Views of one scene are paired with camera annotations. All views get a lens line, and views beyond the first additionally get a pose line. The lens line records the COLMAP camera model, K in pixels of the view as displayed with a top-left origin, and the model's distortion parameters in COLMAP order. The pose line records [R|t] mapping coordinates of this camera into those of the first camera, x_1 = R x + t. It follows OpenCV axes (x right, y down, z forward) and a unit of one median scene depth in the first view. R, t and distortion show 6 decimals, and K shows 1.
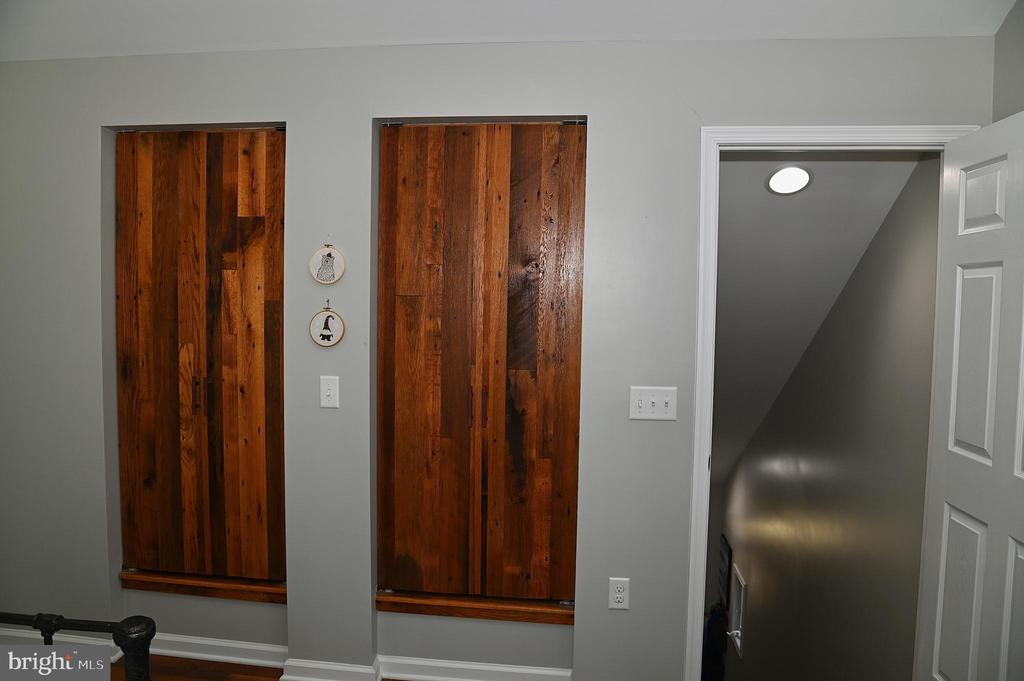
lens RADIAL K [[706.3, 0, 512.0], [0, 706.3, 340.5], [0, 0, 1]] dist [-0.119779, 0.062209]
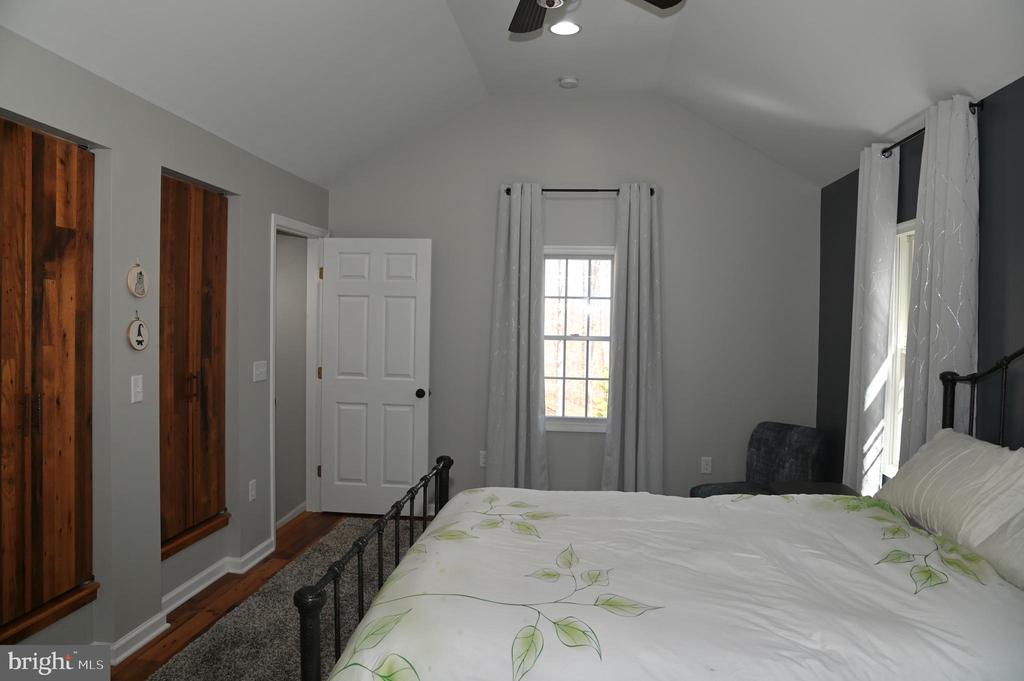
lens RADIAL K [[706.3, 0, 512.0], [0, 706.3, 340.5], [0, 0, 1]] dist [-0.119779, 0.062209]
pose [[-0.003912, -0.044217, 0.999014, -1.361848], [0.035524, 0.998385, 0.044328, -0.035358], [-0.999361, 0.035663, -0.002335, 0.357432]]
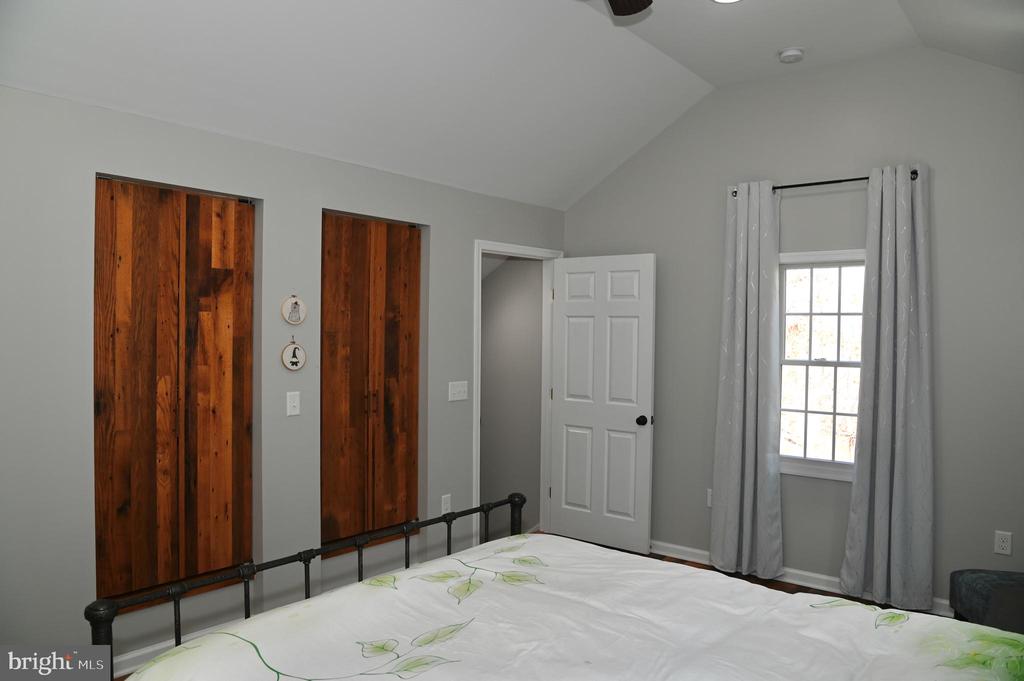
lens RADIAL K [[706.3, 0, 512.0], [0, 706.3, 340.5], [0, 0, 1]] dist [-0.119779, 0.062209]
pose [[0.553051, -0.022499, 0.832843, -1.108988], [0.041516, 0.999138, -0.000577, -0.029533], [-0.832112, 0.034895, 0.553508, -0.098622]]
